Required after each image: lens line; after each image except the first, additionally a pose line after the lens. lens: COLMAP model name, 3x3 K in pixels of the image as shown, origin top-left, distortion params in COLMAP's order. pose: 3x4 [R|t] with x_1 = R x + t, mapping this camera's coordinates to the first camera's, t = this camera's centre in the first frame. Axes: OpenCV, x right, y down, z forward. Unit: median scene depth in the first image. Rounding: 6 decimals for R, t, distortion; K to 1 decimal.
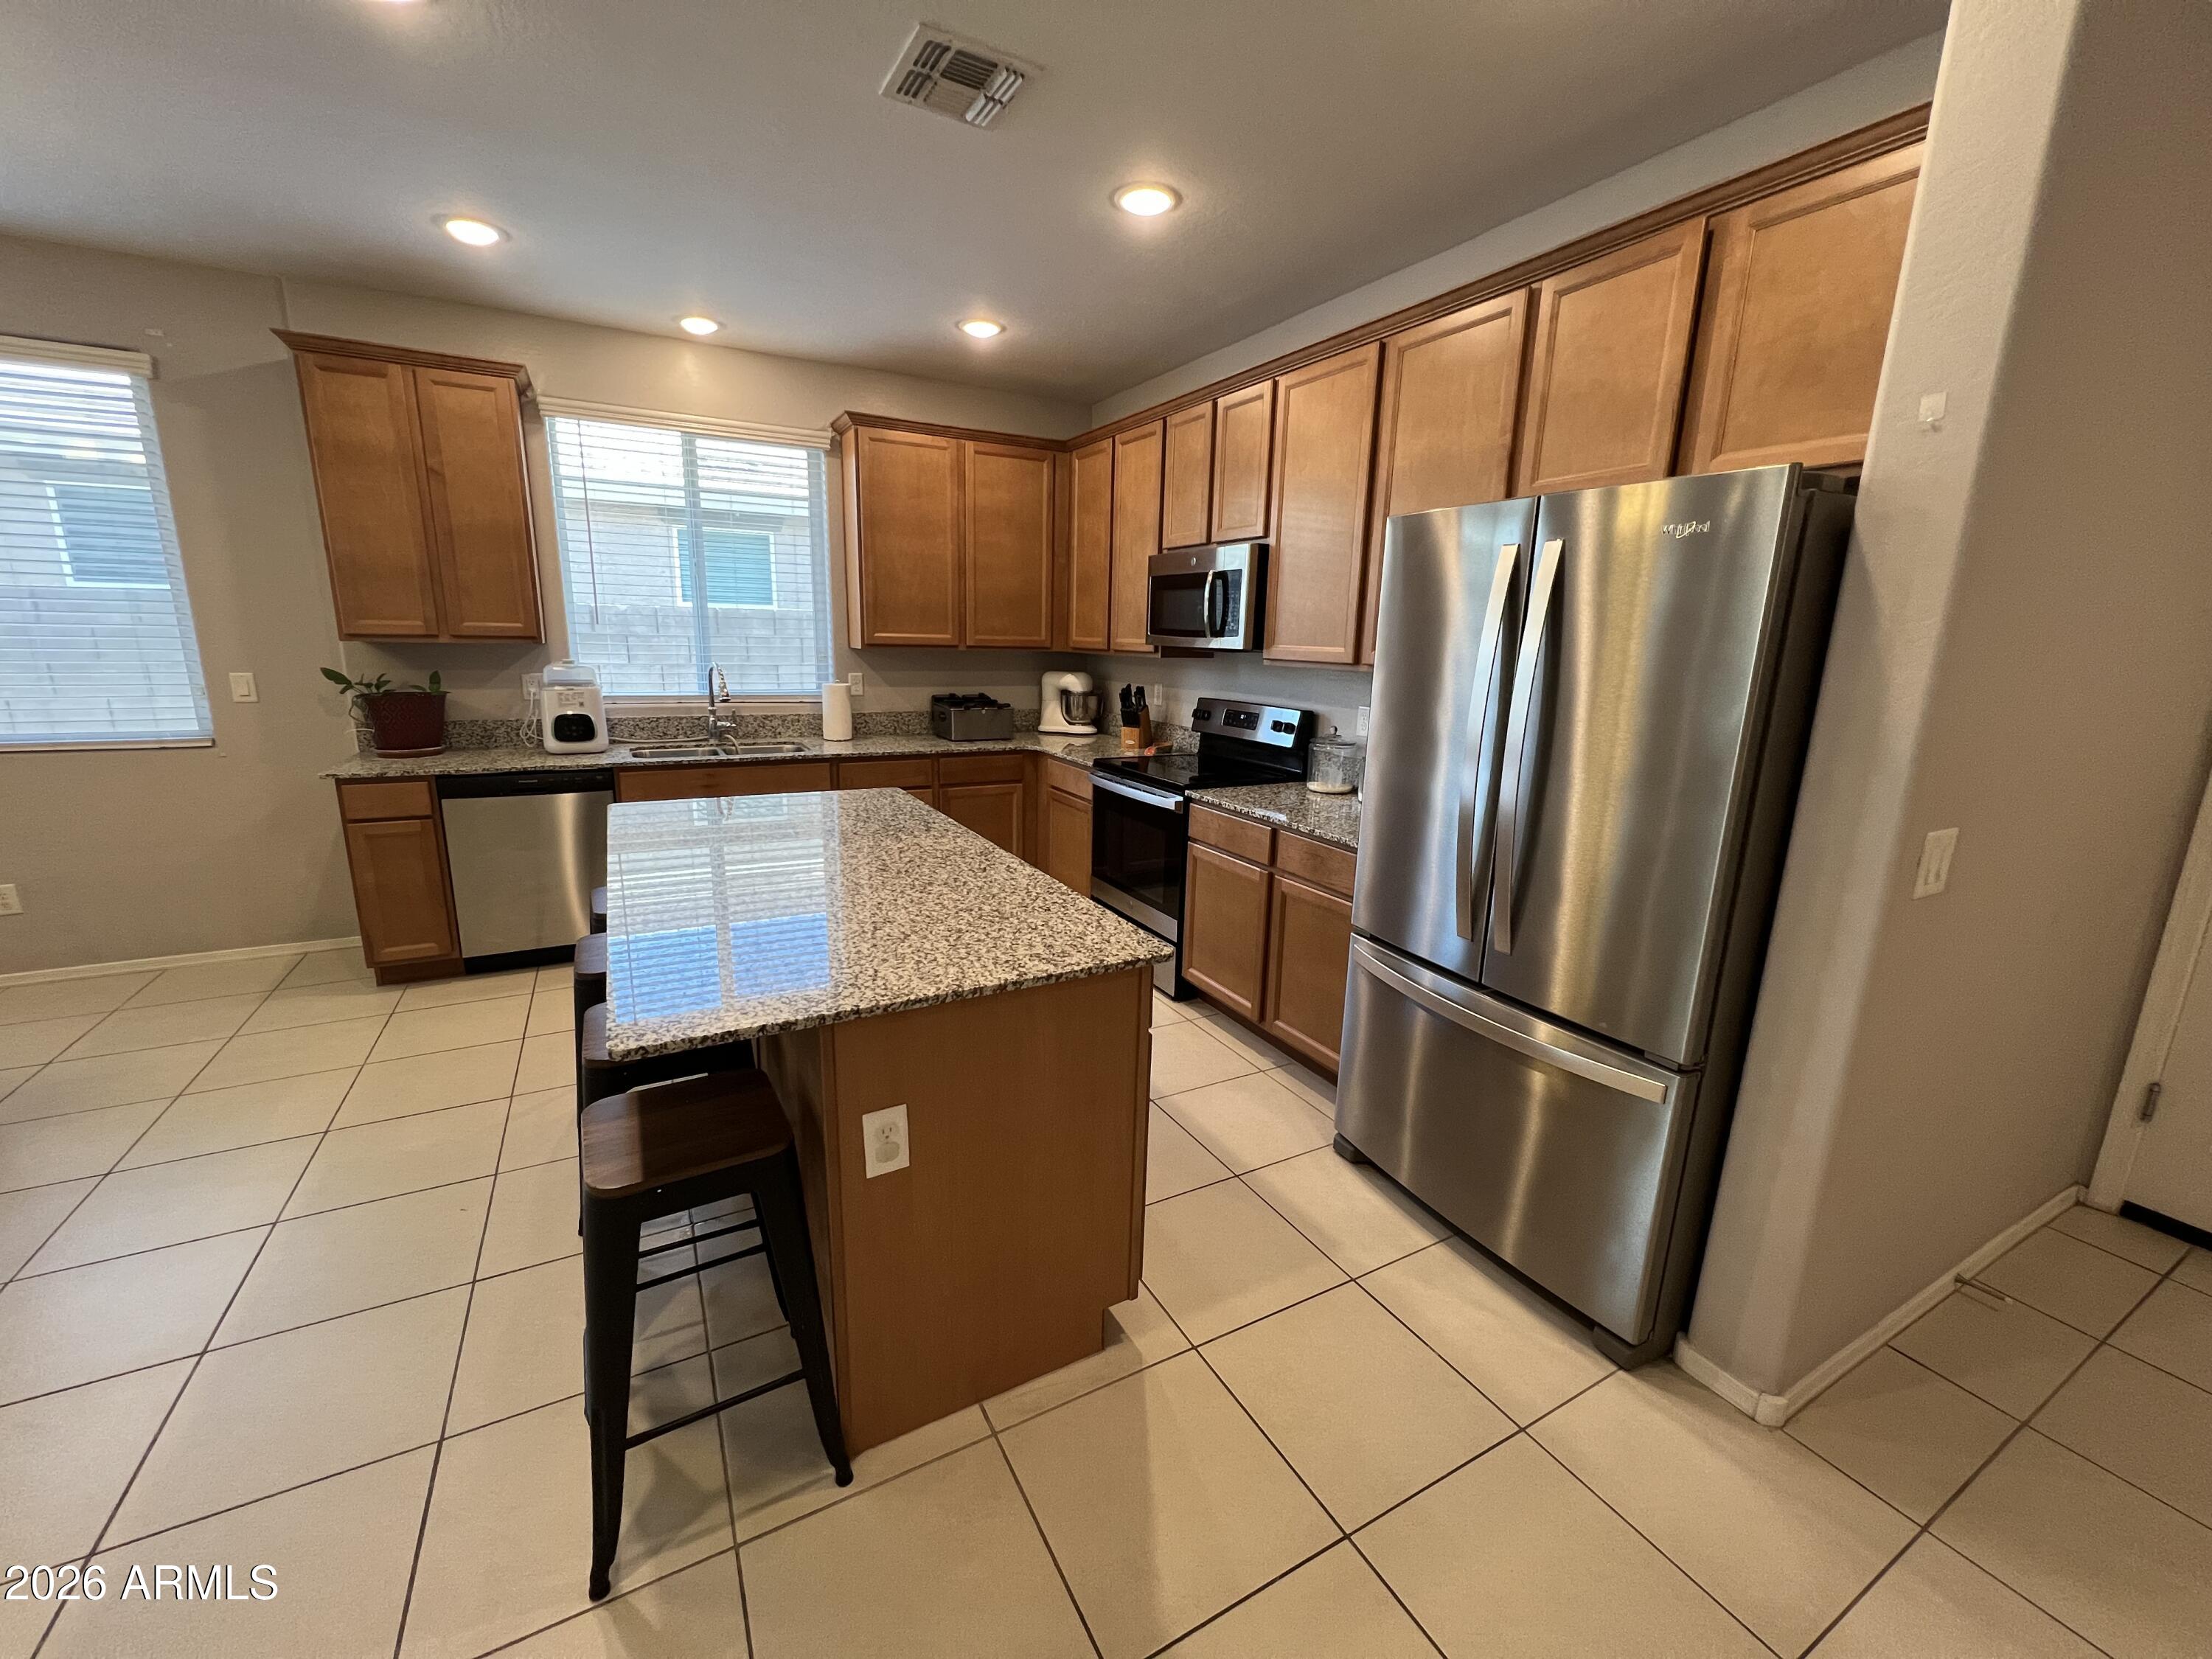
lens RADIAL K [[879.9, 0, 1101.6], [0, 879.9, 834.2], [0, 0, 1]] dist [-0.002857, 0.000891]
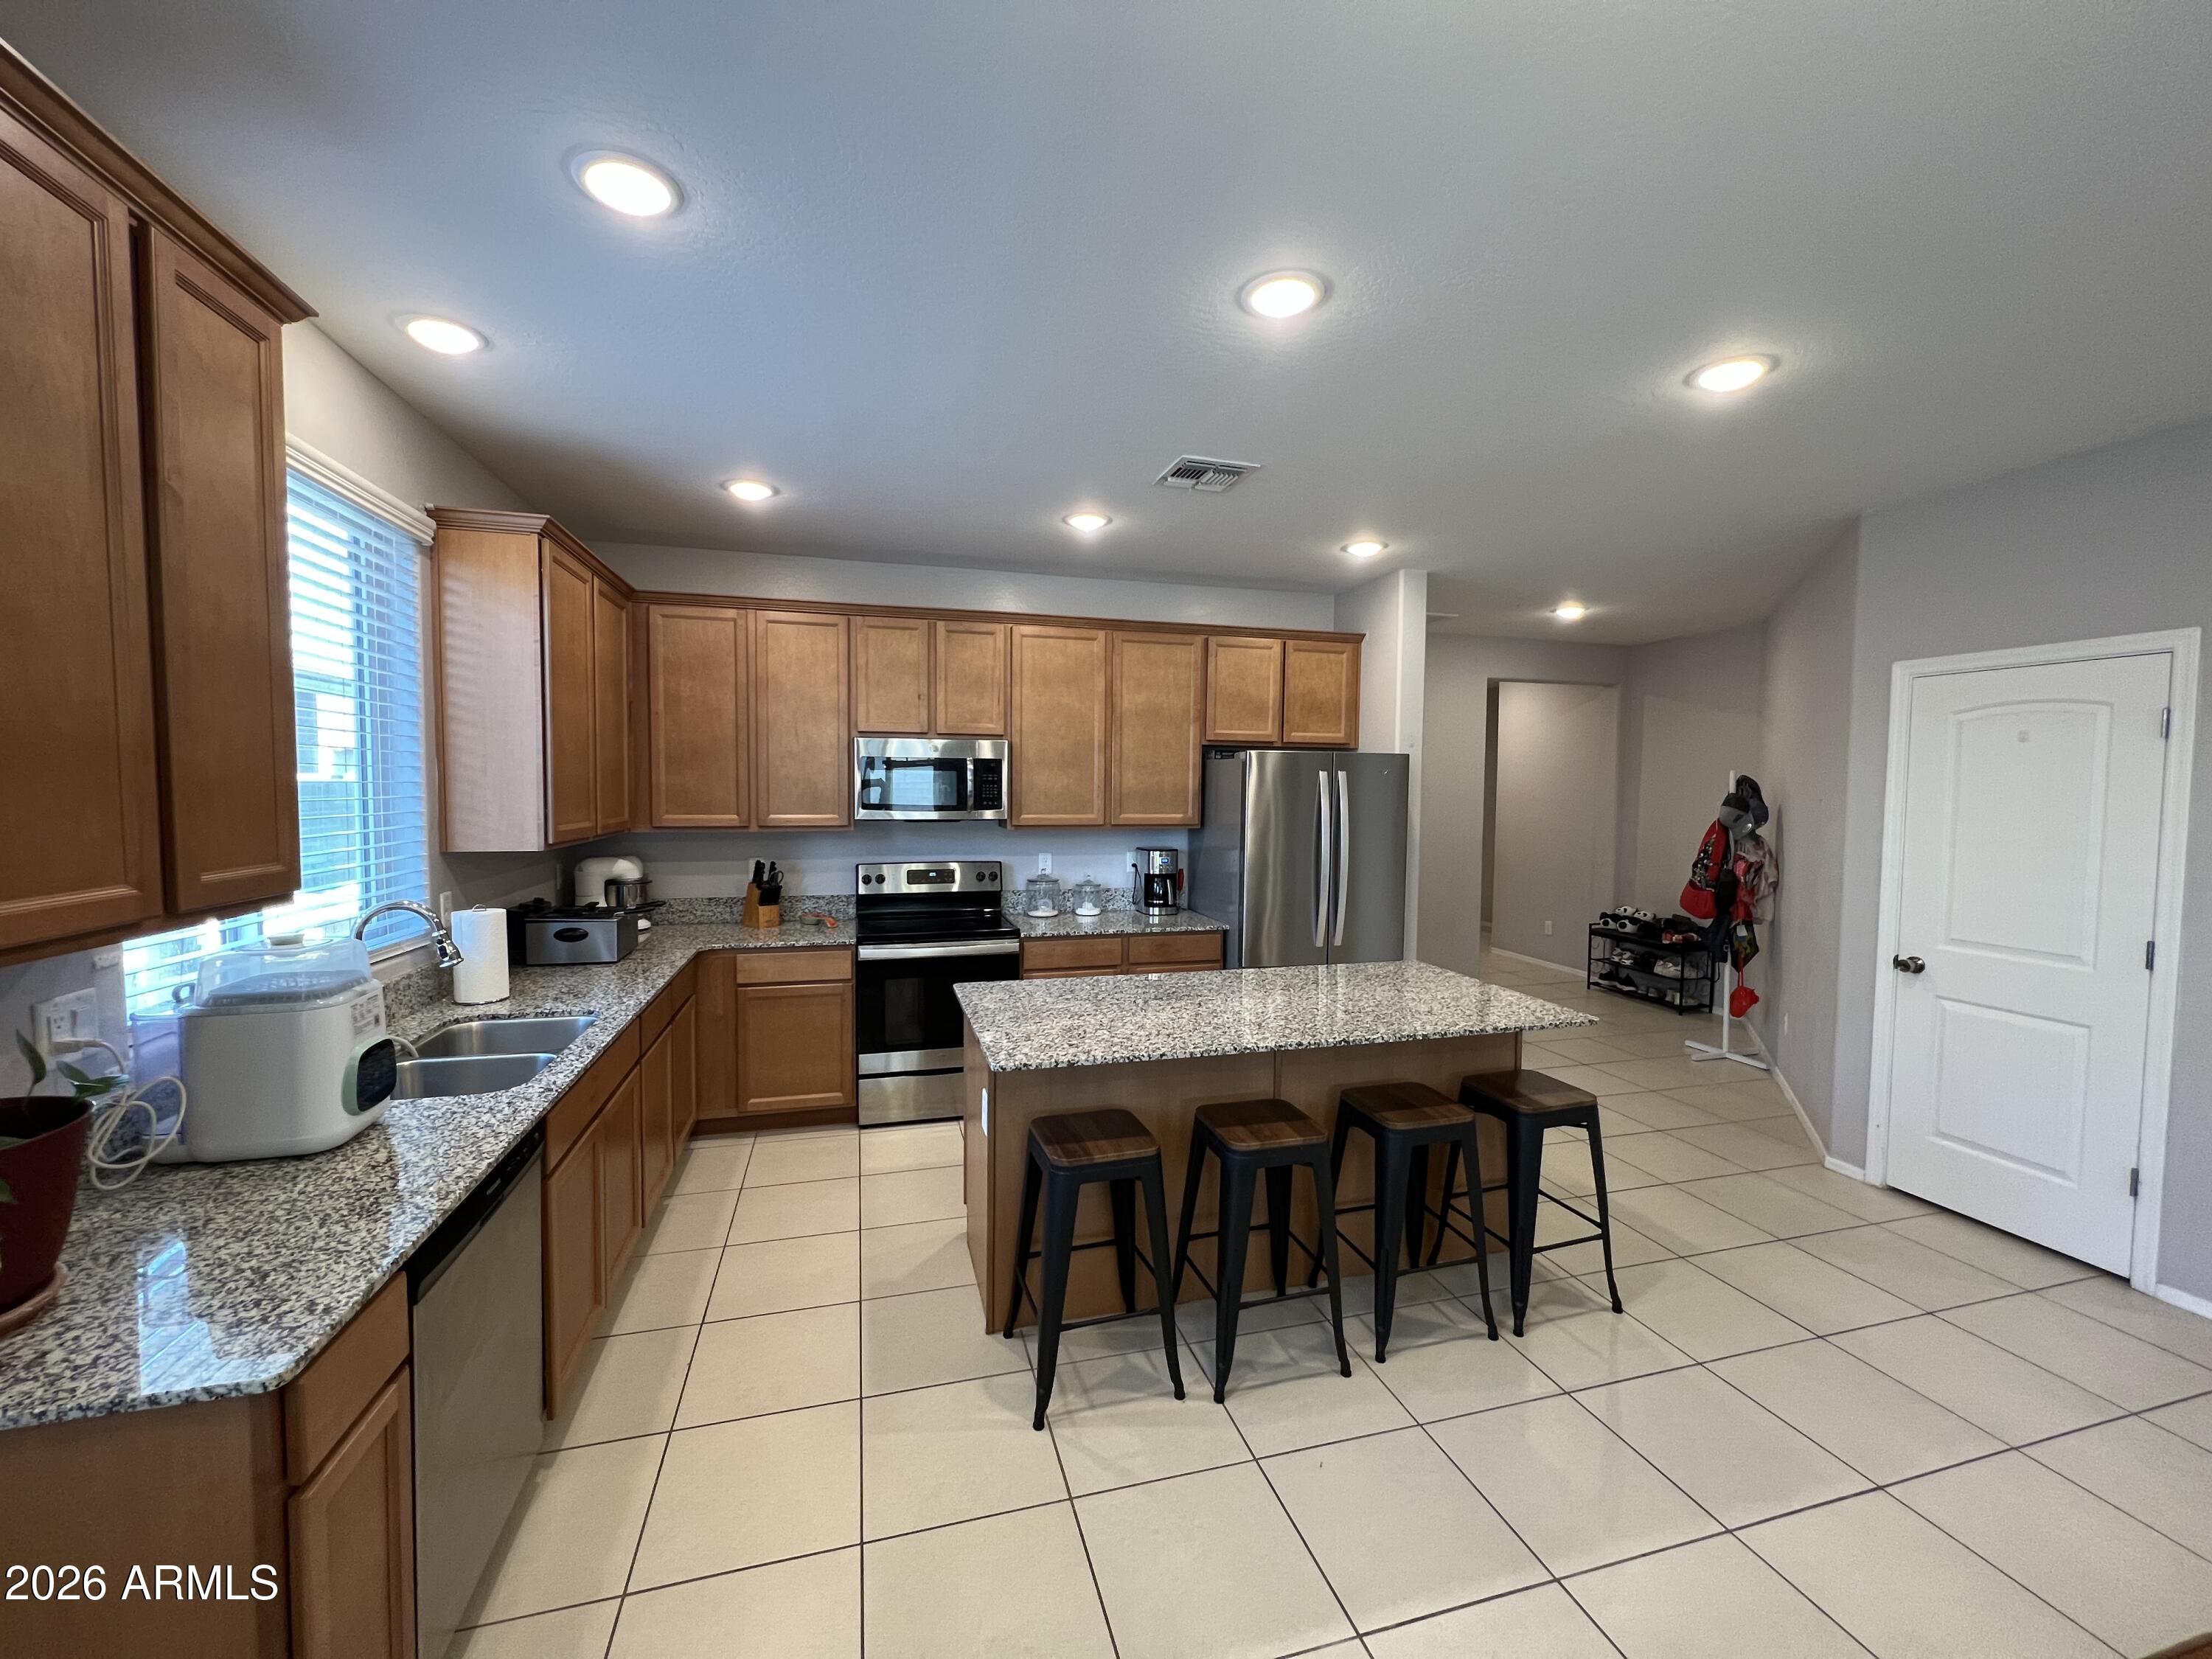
lens RADIAL K [[879.9, 0, 1103.2], [0, 879.9, 823.3], [0, 0, 1]] dist [-0.002857, 0.000891]
pose [[0.220868, -0.067891, 0.972938, -0.984782], [0.216097, 0.976186, 0.019061, -0.184259], [-0.951062, 0.206039, 0.230279, 0.530324]]
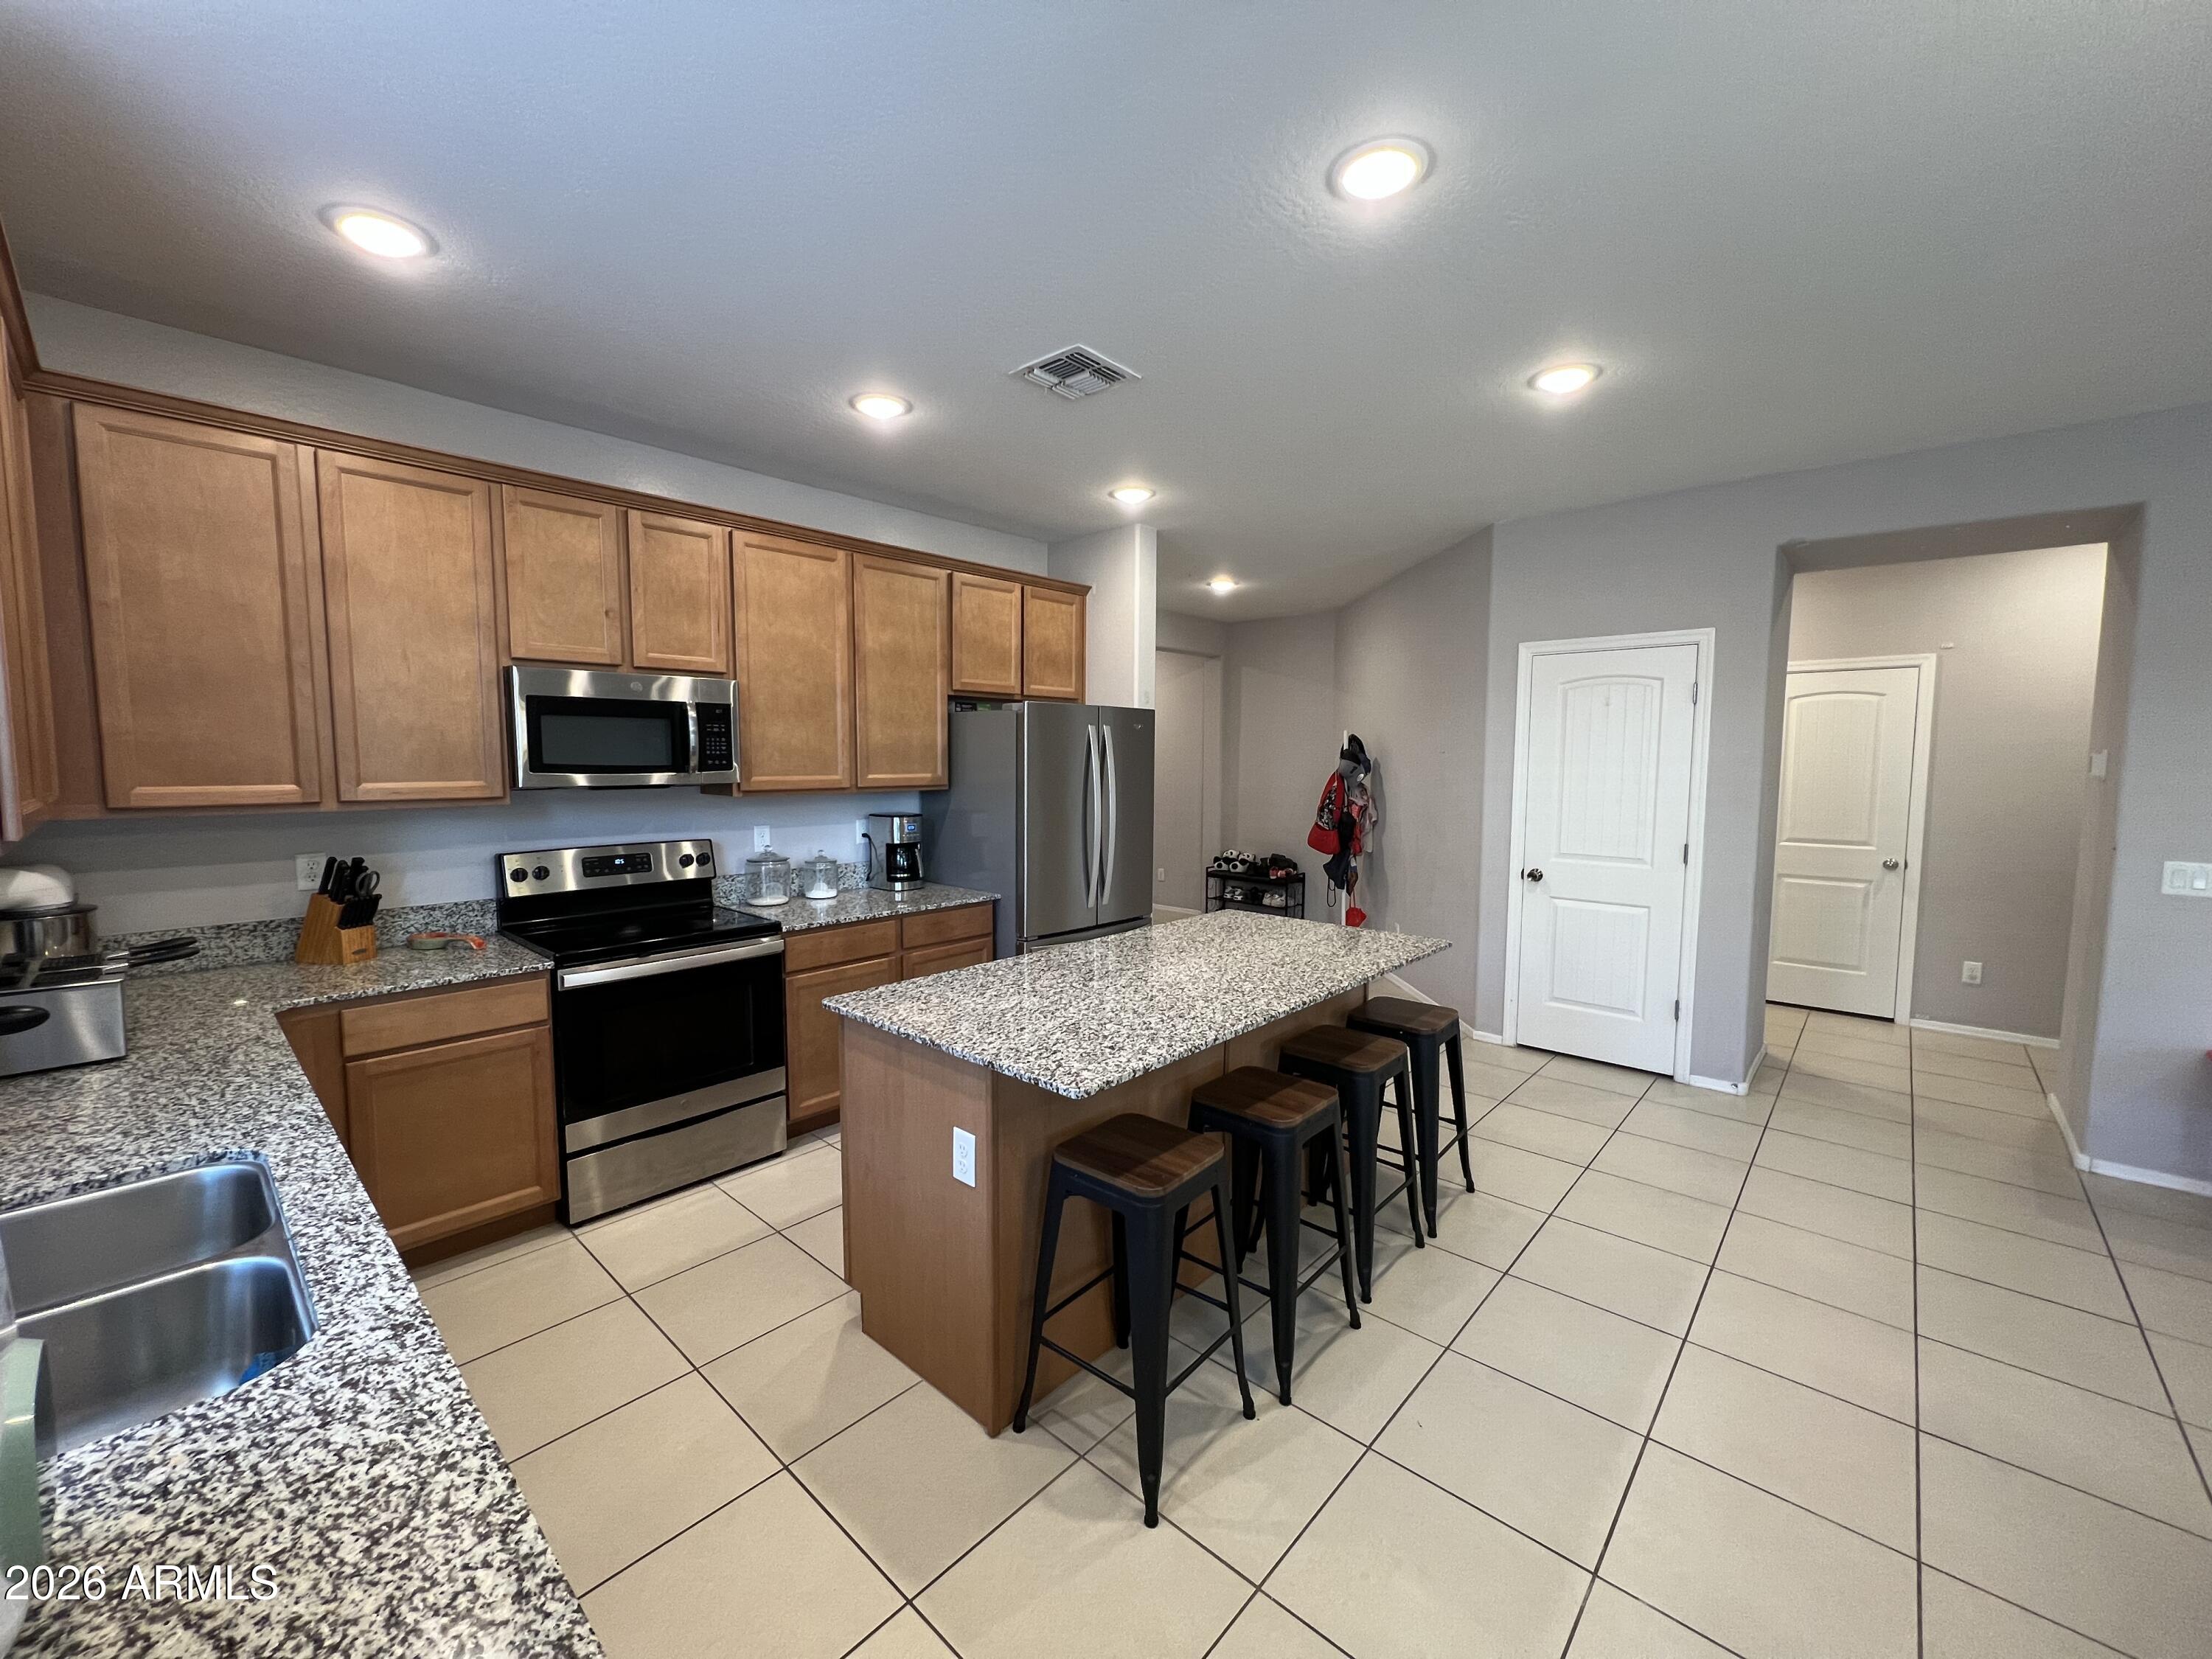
lens RADIAL K [[879.9, 0, 1100.7], [0, 879.9, 824.3], [0, 0, 1]] dist [-0.002857, 0.000891]
pose [[-0.328918, -0.101360, 0.938903, -0.845731], [0.200601, 0.964034, 0.174348, -0.238044], [-0.922807, 0.245691, -0.296755, 0.863883]]
